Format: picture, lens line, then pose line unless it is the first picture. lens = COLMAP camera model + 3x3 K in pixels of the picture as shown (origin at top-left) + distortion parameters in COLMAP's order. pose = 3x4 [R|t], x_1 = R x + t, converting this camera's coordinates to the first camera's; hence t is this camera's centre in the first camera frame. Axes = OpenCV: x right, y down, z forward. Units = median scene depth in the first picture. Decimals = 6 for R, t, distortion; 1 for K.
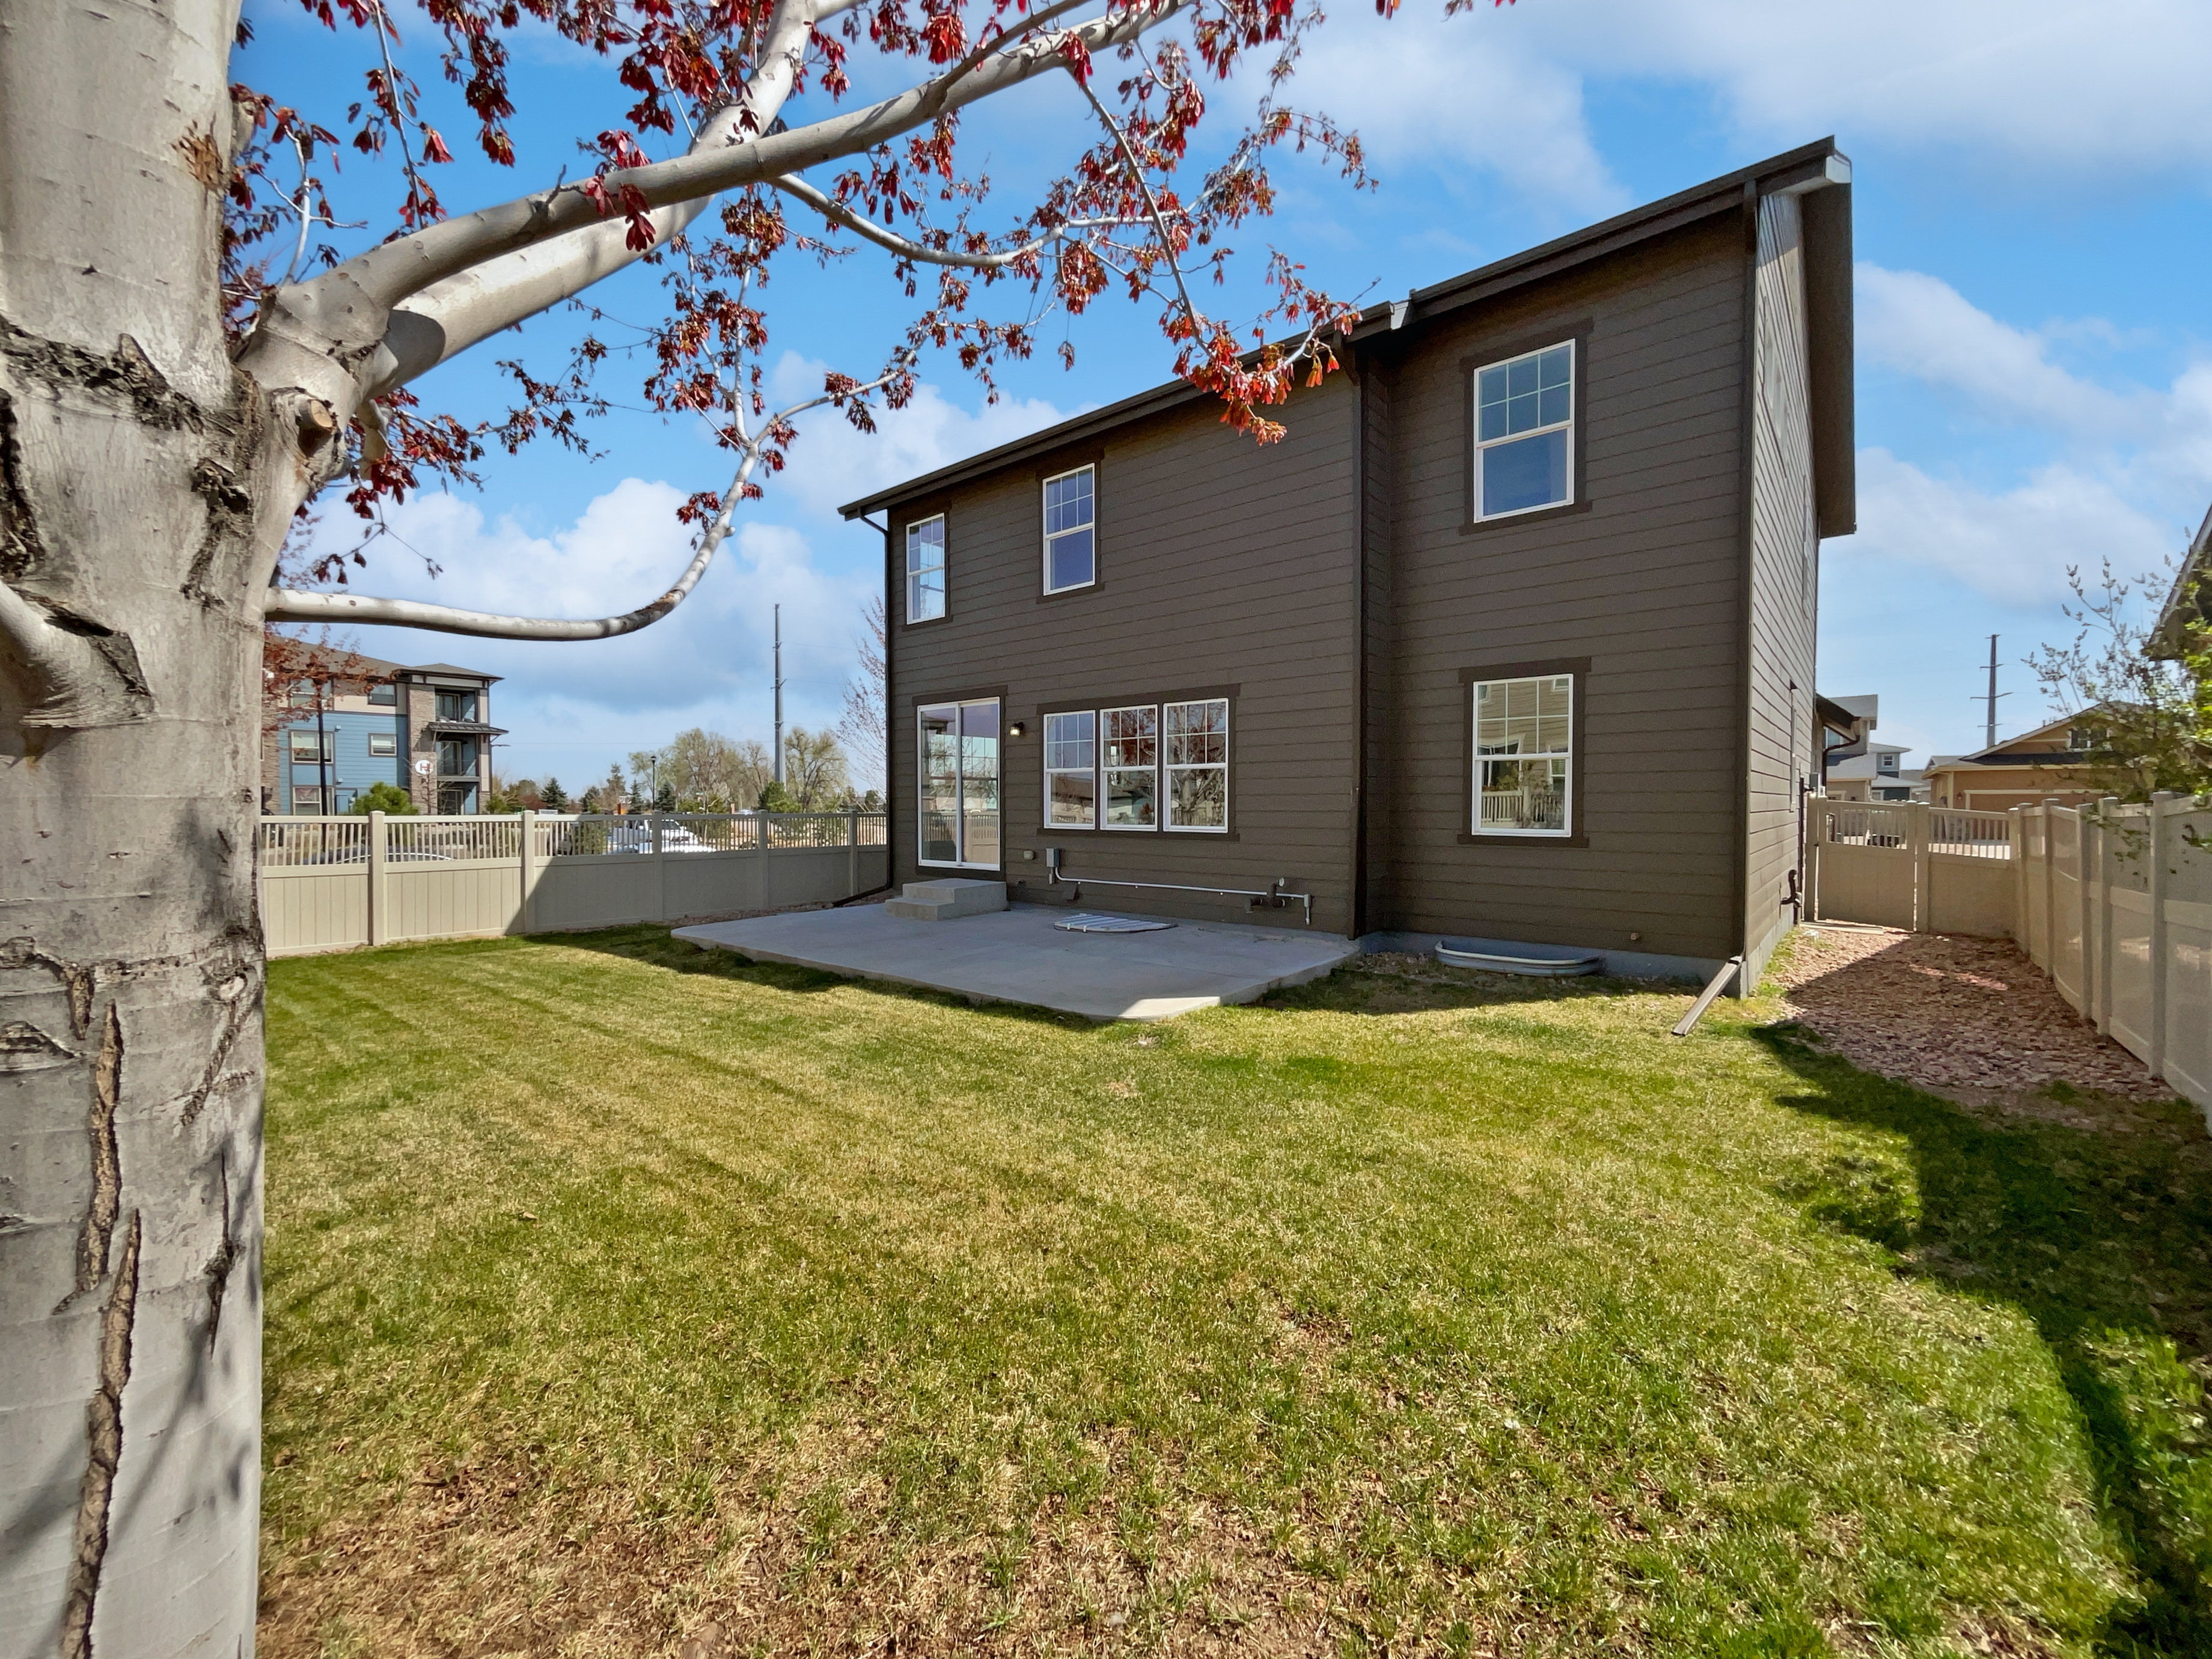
lens RADIAL K [[910.5, 0, 1079.2], [0, 910.5, 831.6], [0, 0, 1]] dist [-0.000639, -0.000157]
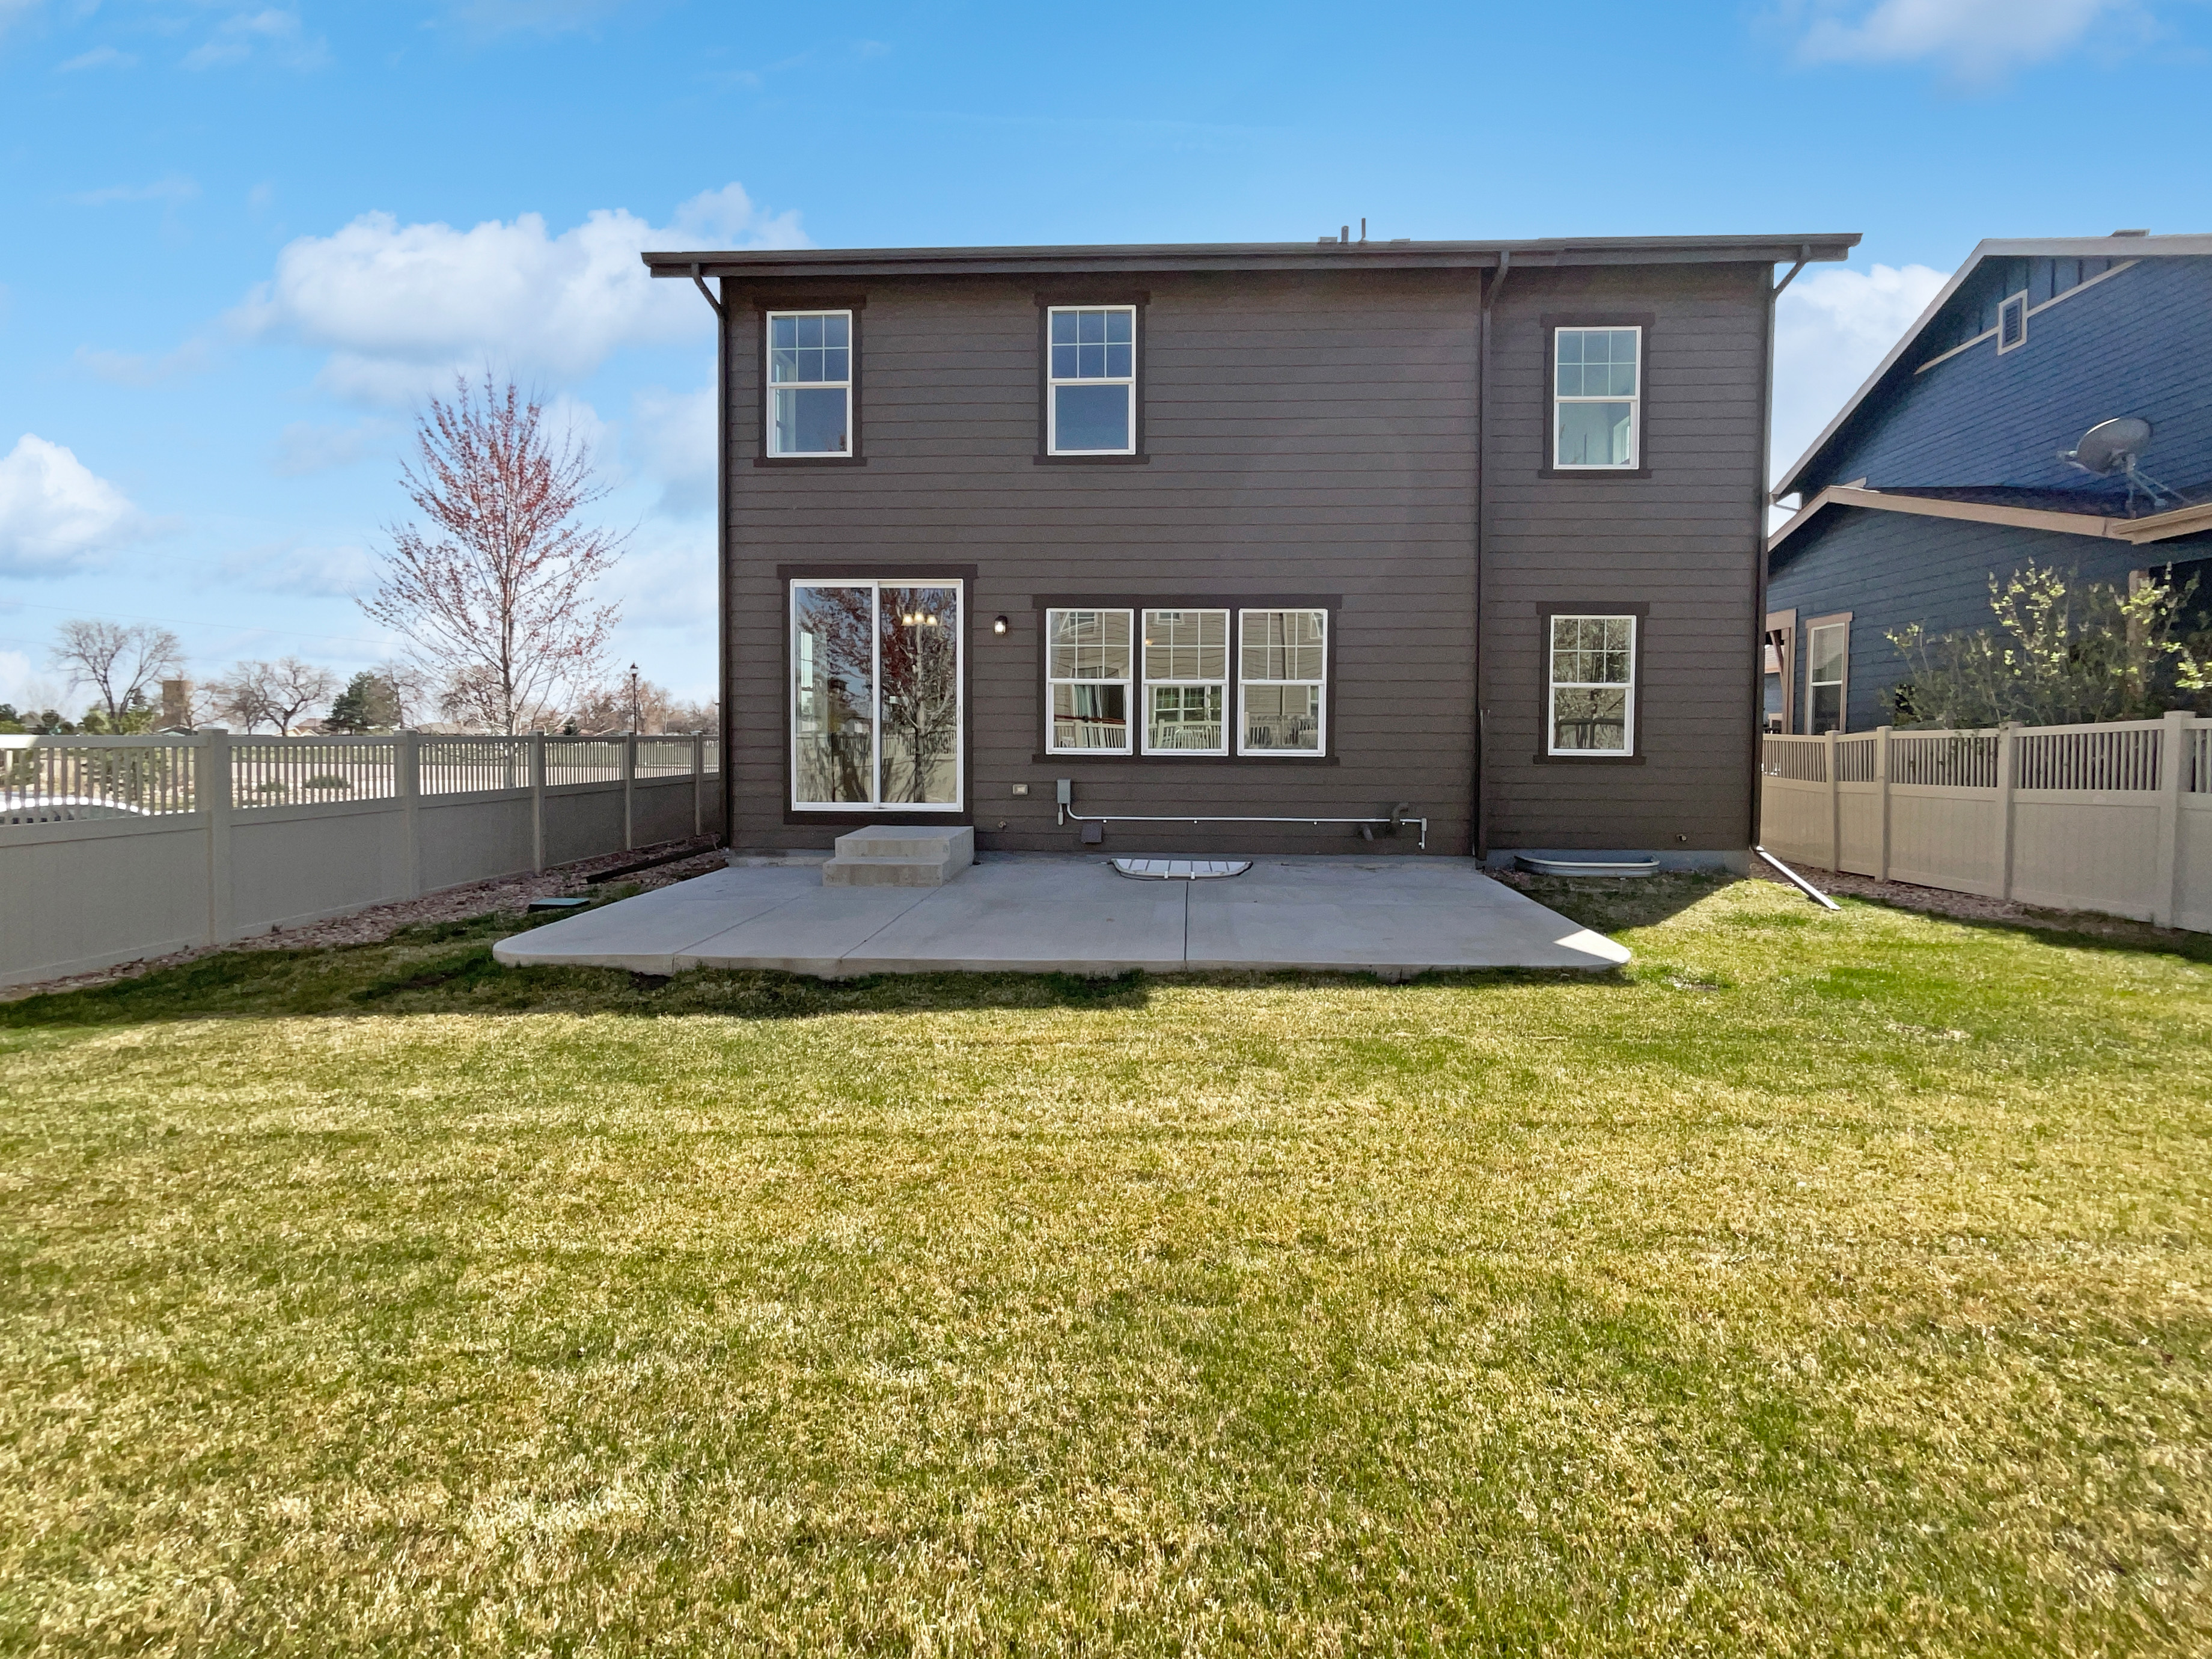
lens RADIAL K [[944.0, 0, 1109.4], [0, 944.0, 744.4], [0, 0, 1]] dist [-0.001123, -0.000102]
pose [[0.773289, -0.006574, 0.634020, -0.484287], [0.013429, 0.999892, -0.006012, -0.005985], [-0.633912, 0.013163, 0.773293, 0.326977]]
